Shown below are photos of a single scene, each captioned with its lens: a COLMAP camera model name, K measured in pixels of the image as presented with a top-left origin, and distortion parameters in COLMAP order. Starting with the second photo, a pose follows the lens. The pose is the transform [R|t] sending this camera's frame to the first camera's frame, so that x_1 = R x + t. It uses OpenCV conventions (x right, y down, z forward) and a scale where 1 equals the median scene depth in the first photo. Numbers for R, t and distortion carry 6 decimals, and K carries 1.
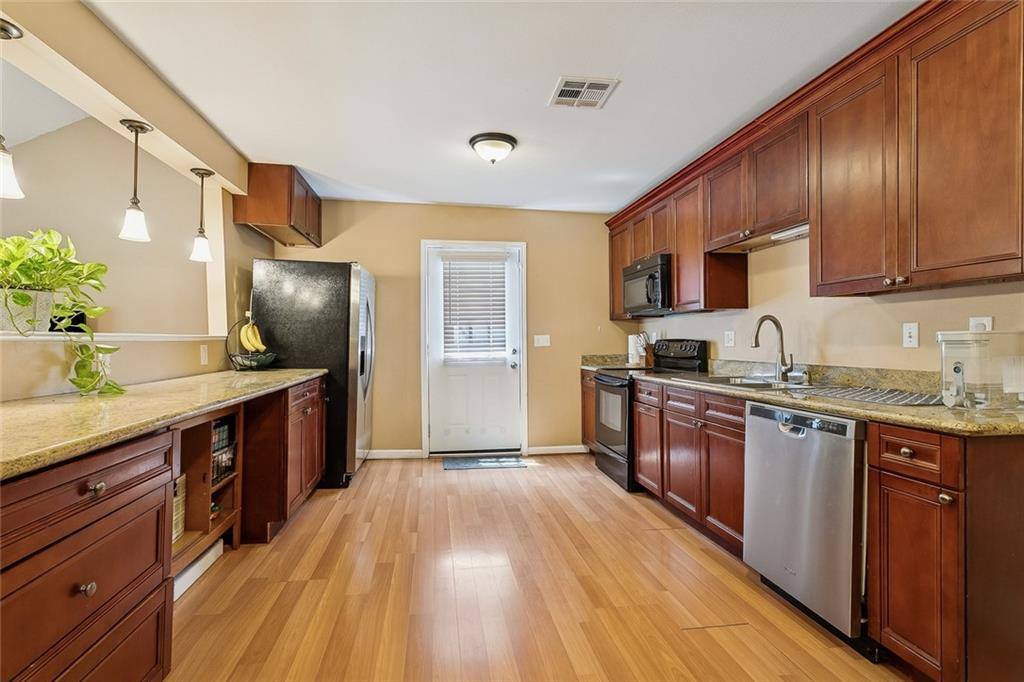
lens RADIAL K [[485.2, 0, 509.4], [0, 485.2, 333.2], [0, 0, 1]] dist [-0.002830, -0.000675]
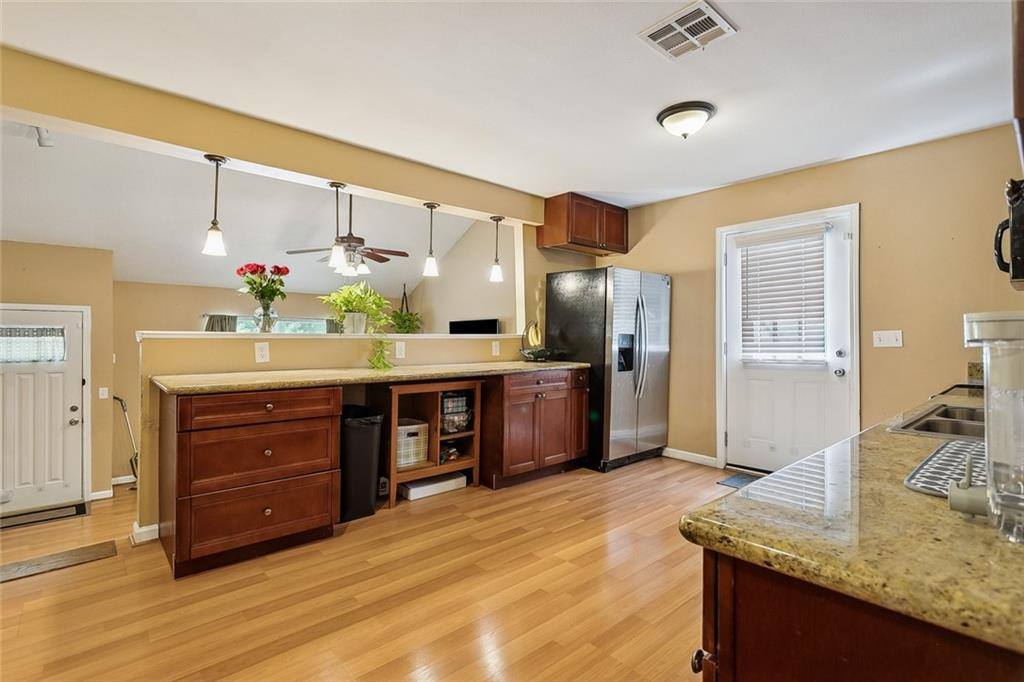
lens RADIAL K [[485.2, 0, 509.4], [0, 485.2, 333.2], [0, 0, 1]] dist [-0.002830, -0.000675]
pose [[0.543237, -0.009233, -0.839529, 0.369642], [0.012305, 0.999920, -0.003035, 0.002950], [0.839489, -0.008682, 0.543307, 0.175810]]
